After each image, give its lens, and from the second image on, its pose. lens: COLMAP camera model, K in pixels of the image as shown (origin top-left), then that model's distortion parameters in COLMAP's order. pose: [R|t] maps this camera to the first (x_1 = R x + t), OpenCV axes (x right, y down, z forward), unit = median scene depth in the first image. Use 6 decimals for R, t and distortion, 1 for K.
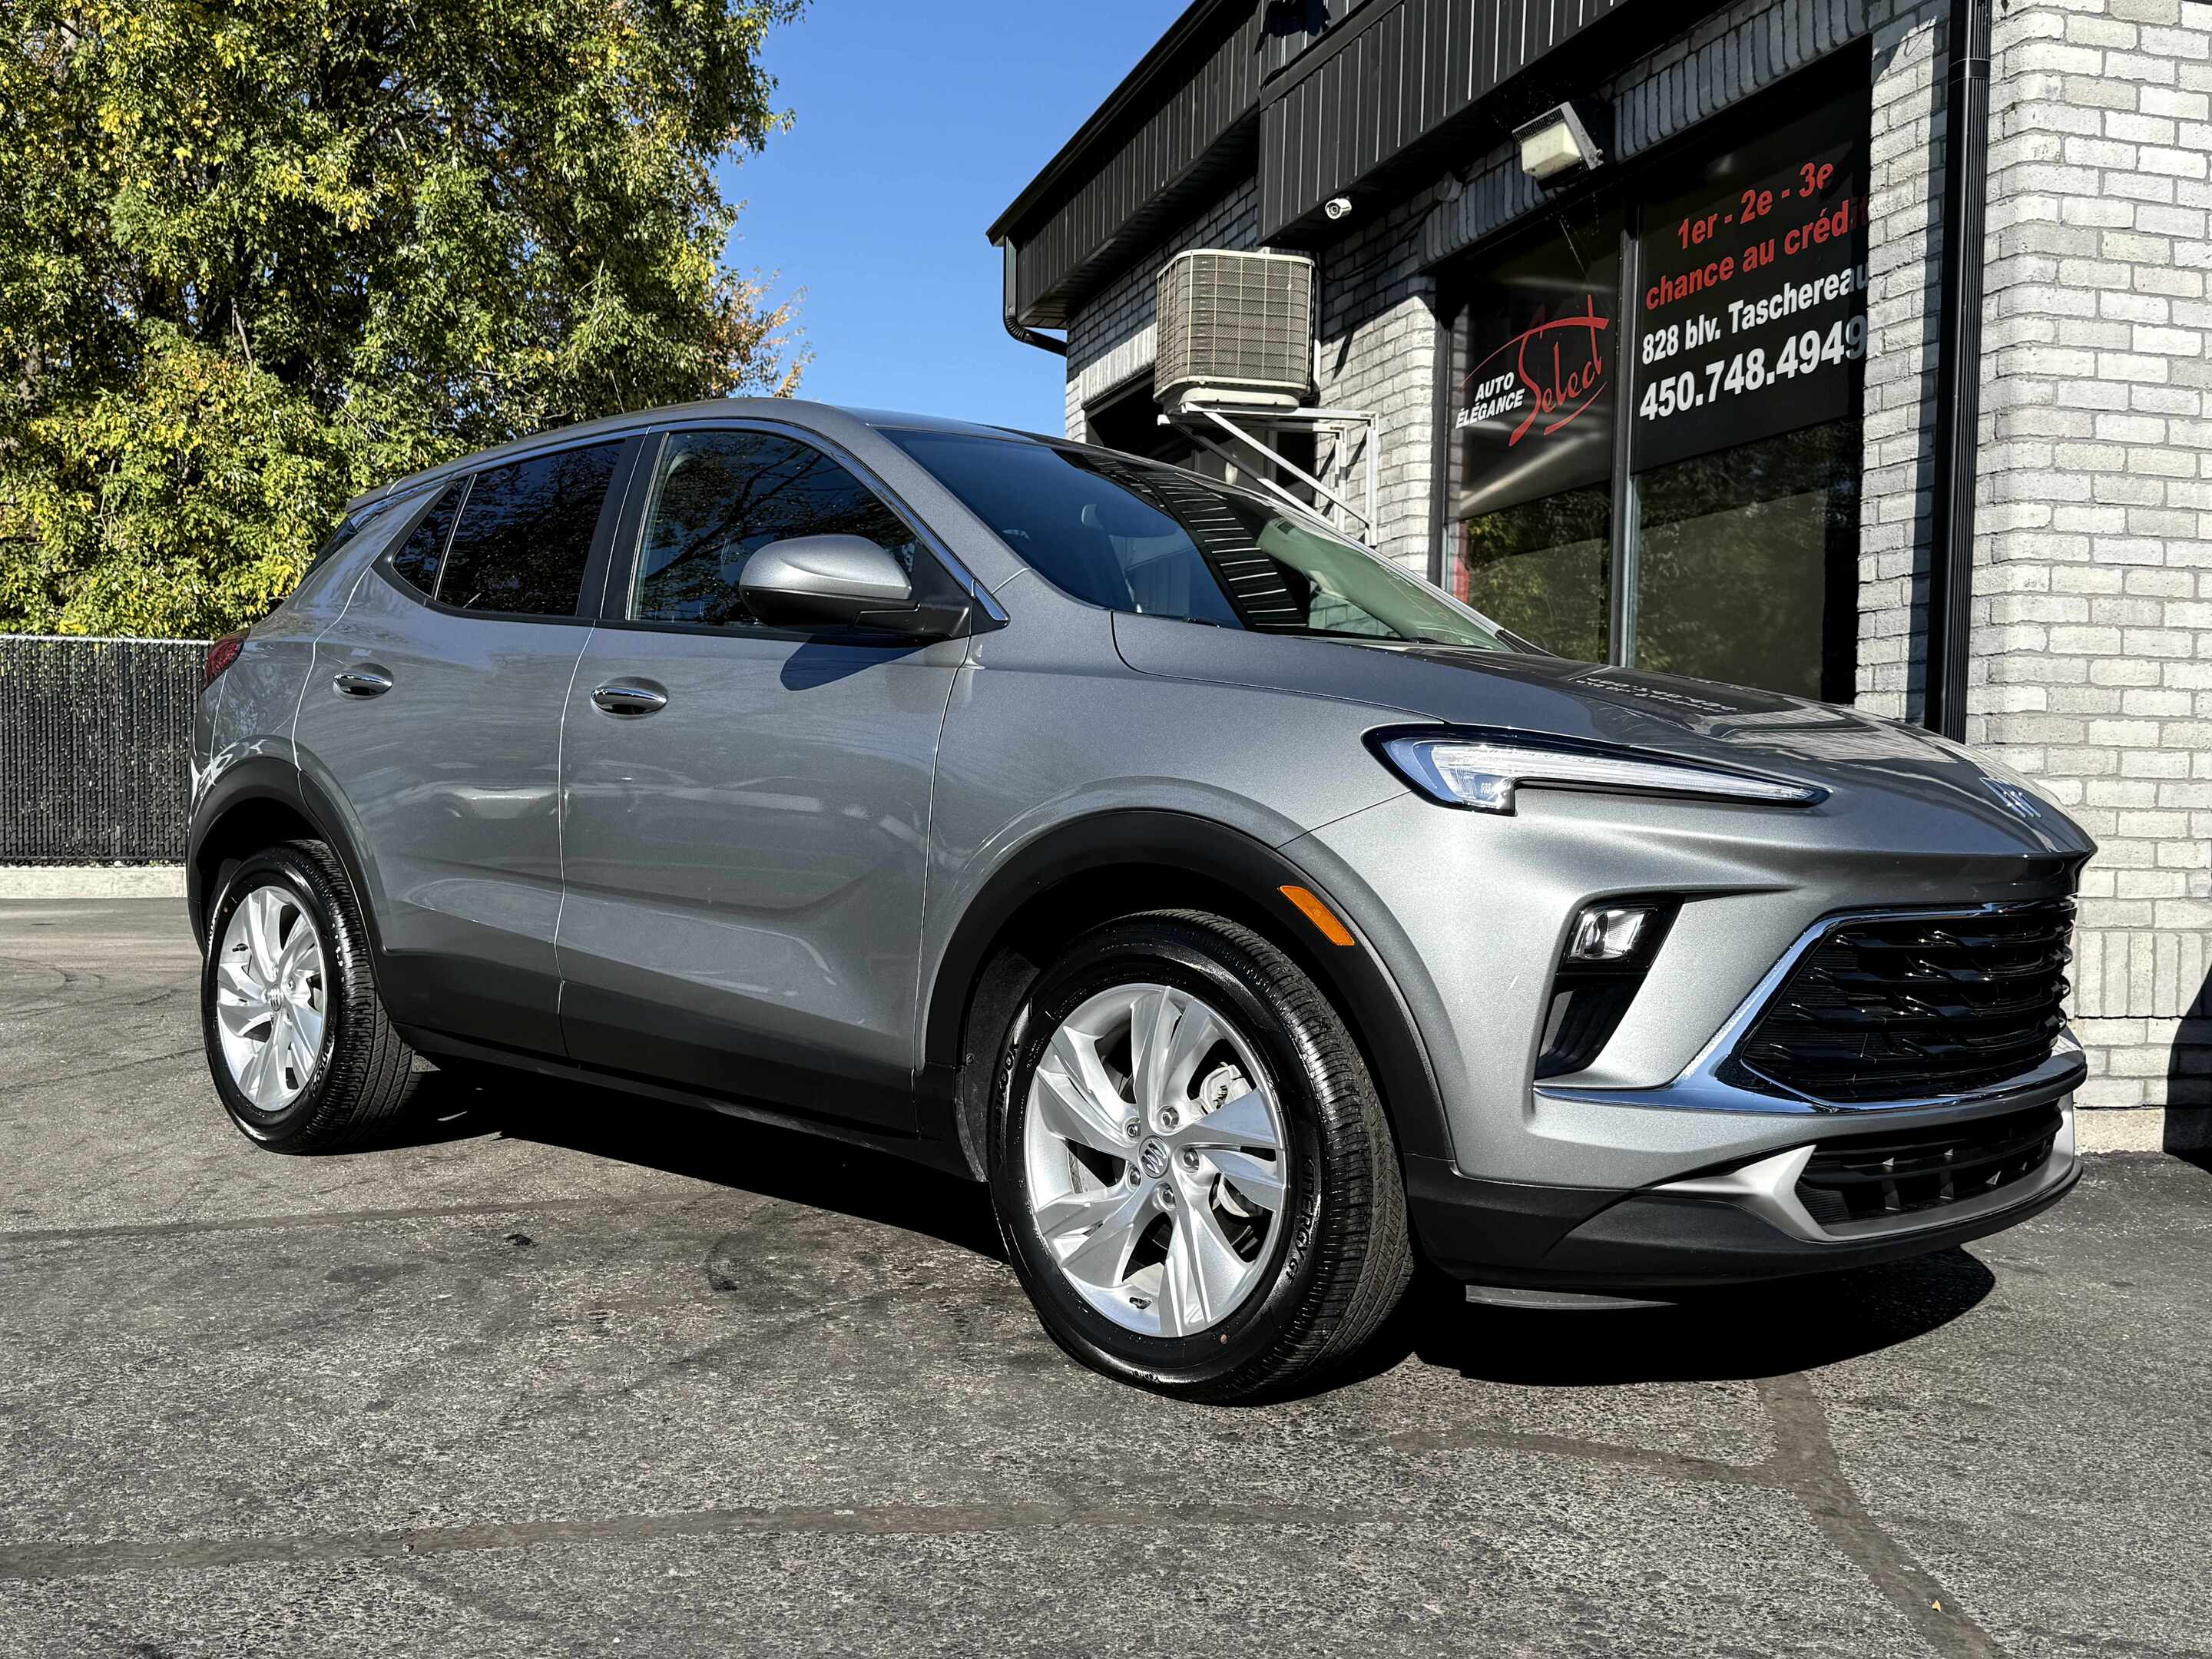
lens RADIAL K [[2095.1, 0, 1094.6], [0, 2095.1, 837.8], [0, 0, 1]] dist [0.122810, -0.234419]
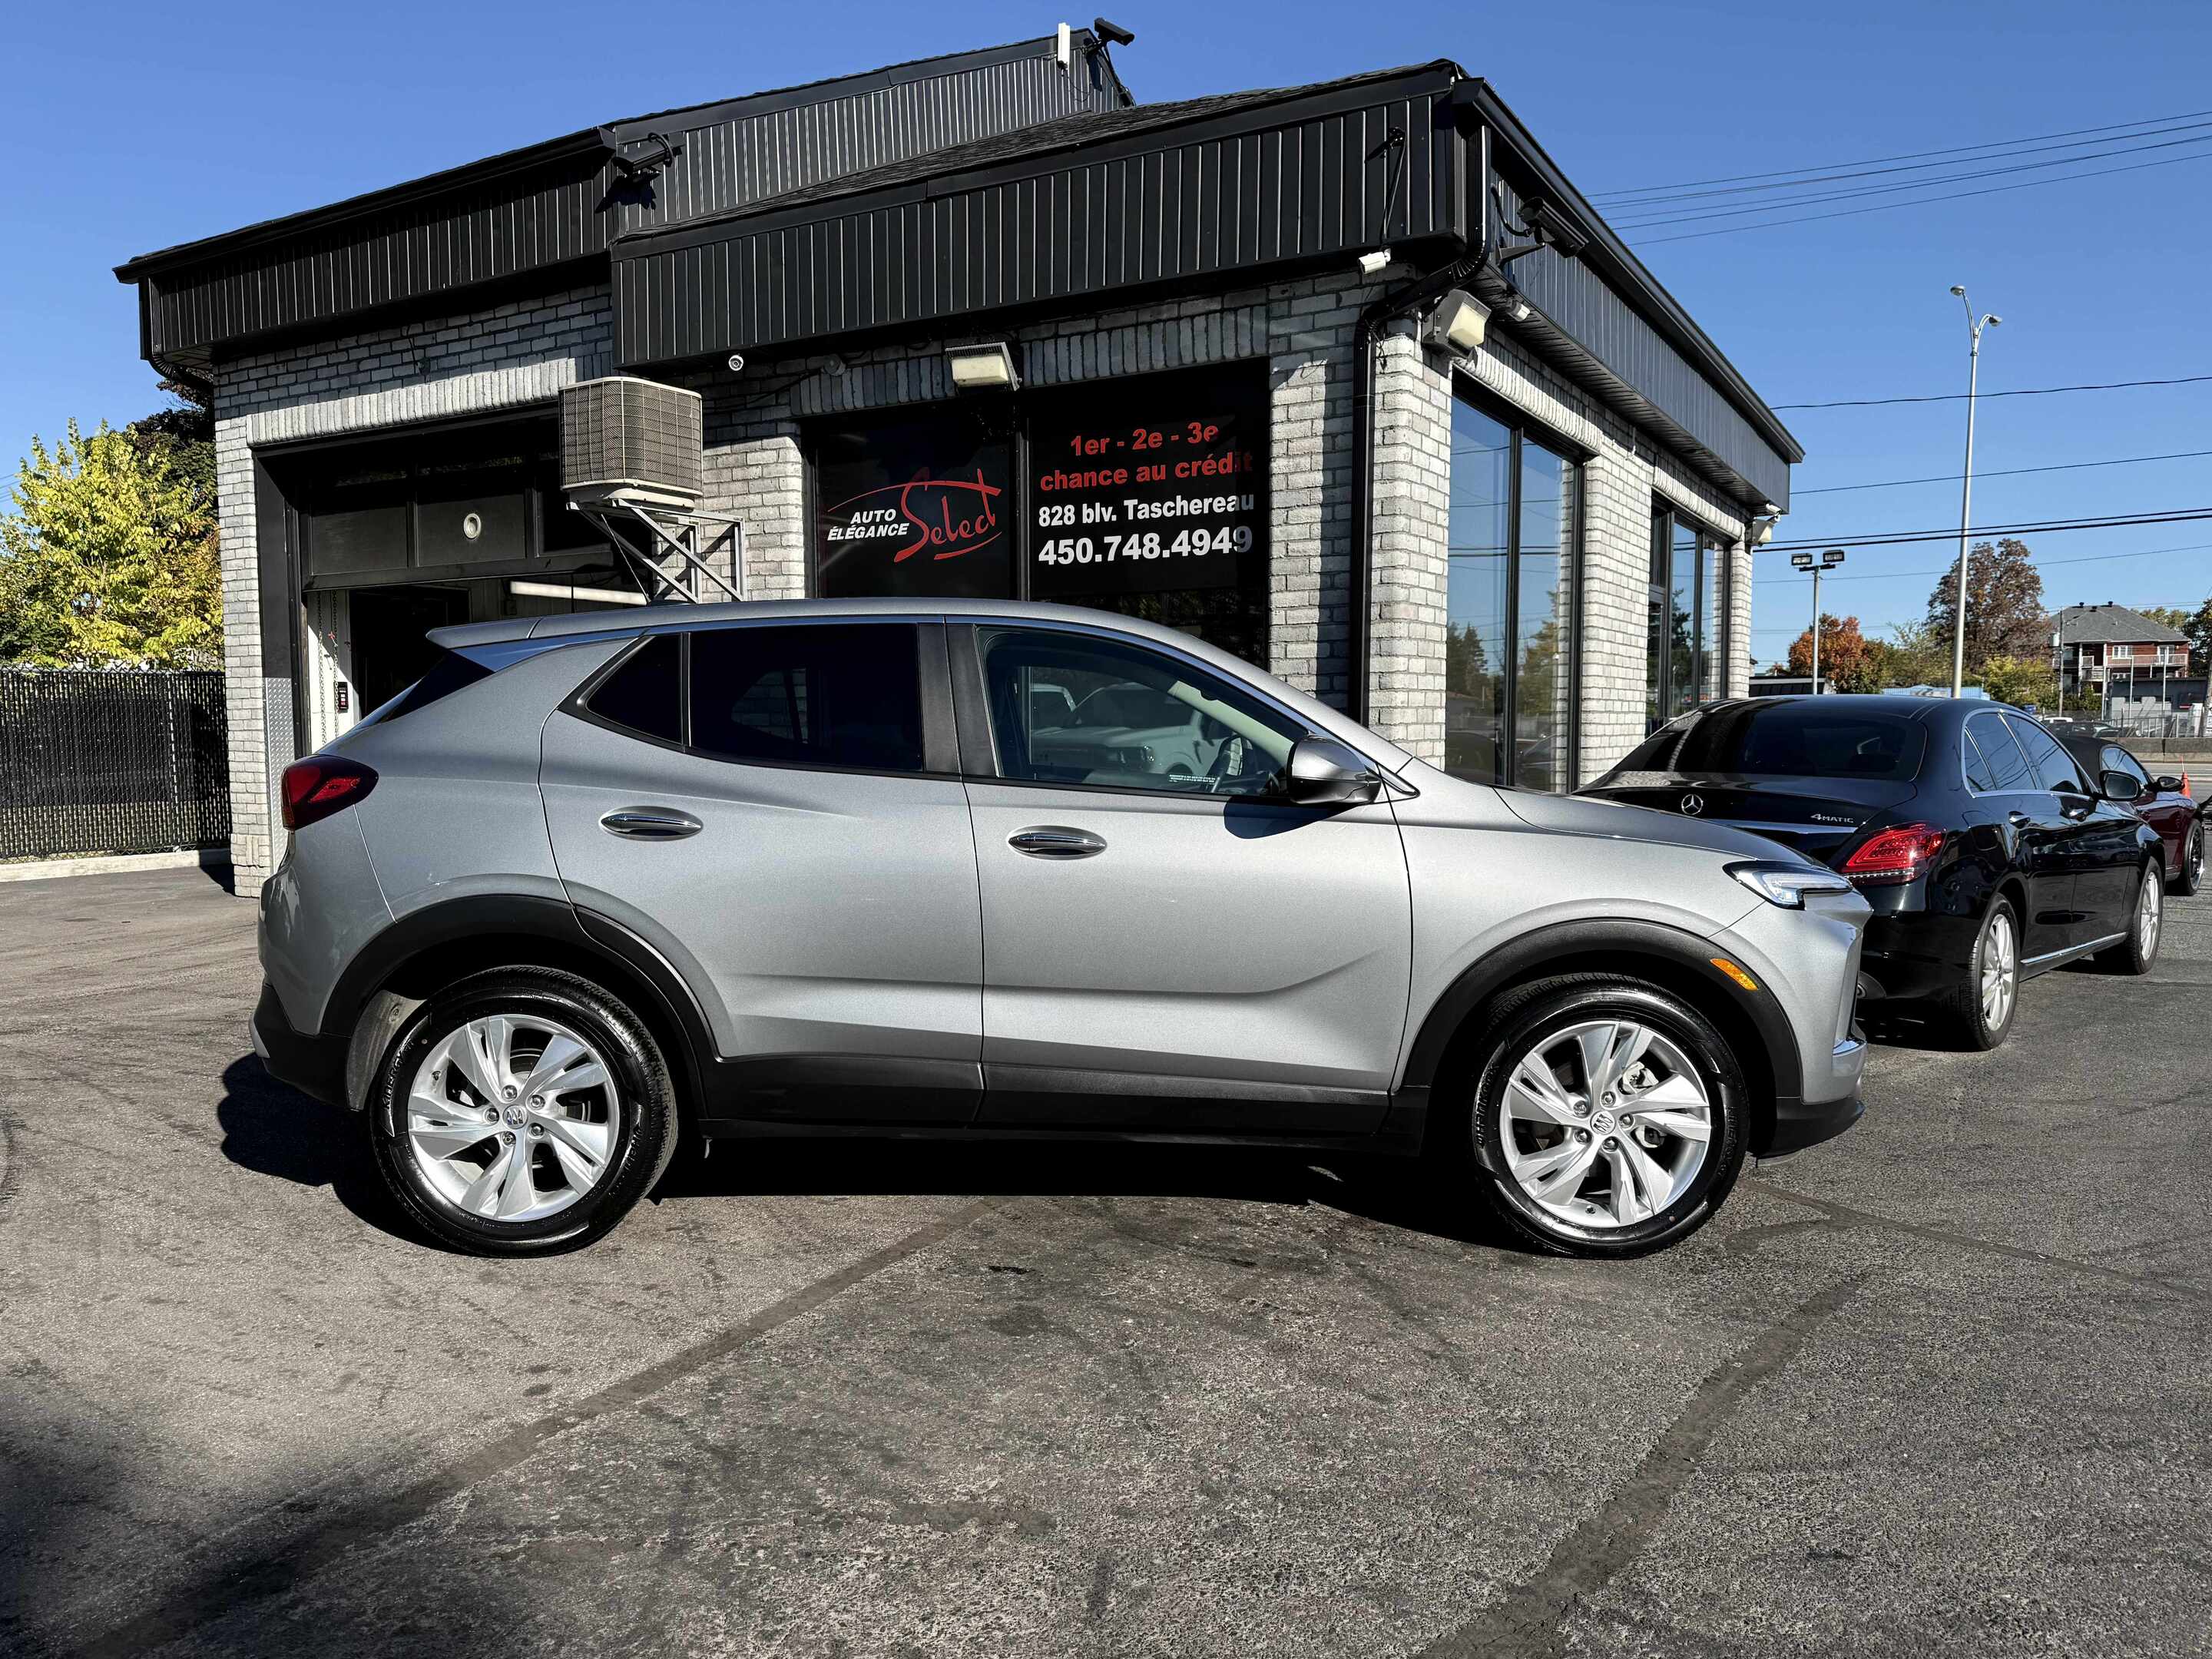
lens RADIAL K [[1545.5, 0, 1097.7], [0, 1545.5, 830.7], [0, 0, 1]] dist [0.211878, -0.458648]
pose [[0.735187, -0.063325, 0.674900, -0.530258], [0.031488, 0.997742, 0.059317, -0.080316], [-0.677133, -0.022358, 0.735521, 0.169821]]
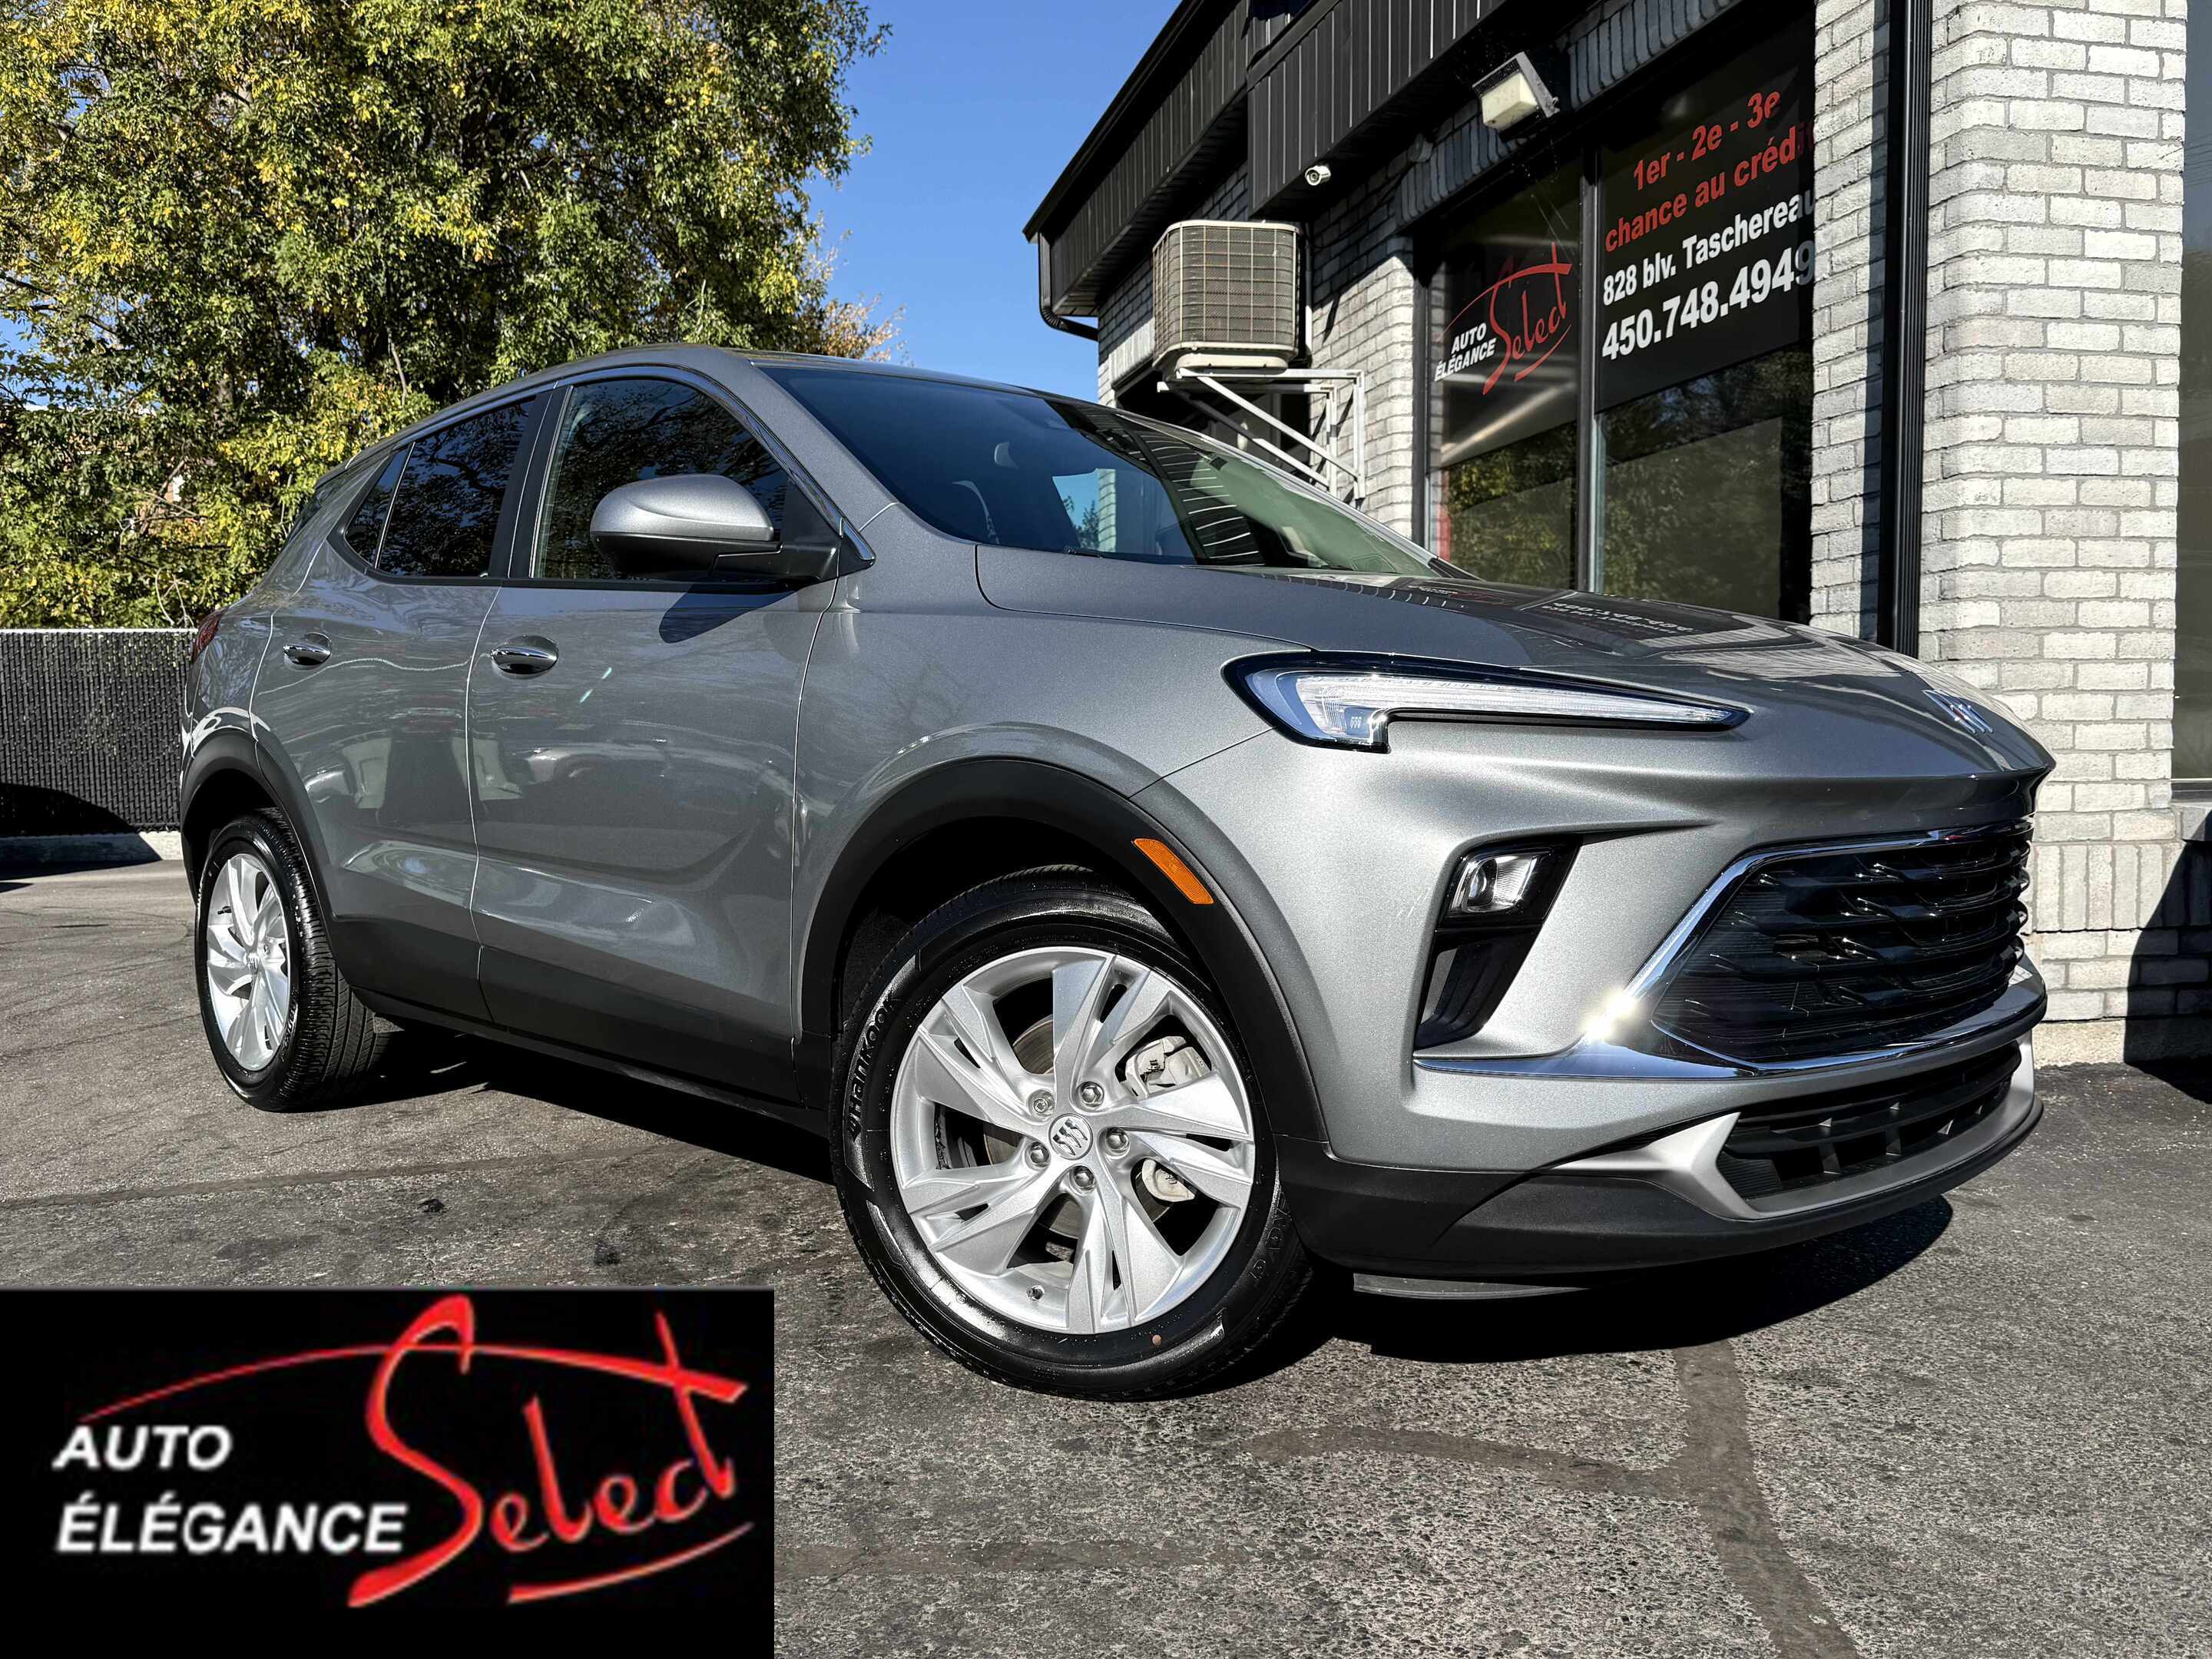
lens RADIAL K [[1807.4, 0, 1094.1], [0, 1807.4, 842.6], [0, 0, 1]] dist [0.043483, -0.065989]
pose [[0.998326, -0.028293, -0.050437, 0.053761], [0.030098, 0.998920, 0.035390, -0.000981], [0.049381, -0.036849, 0.998100, 0.104832]]
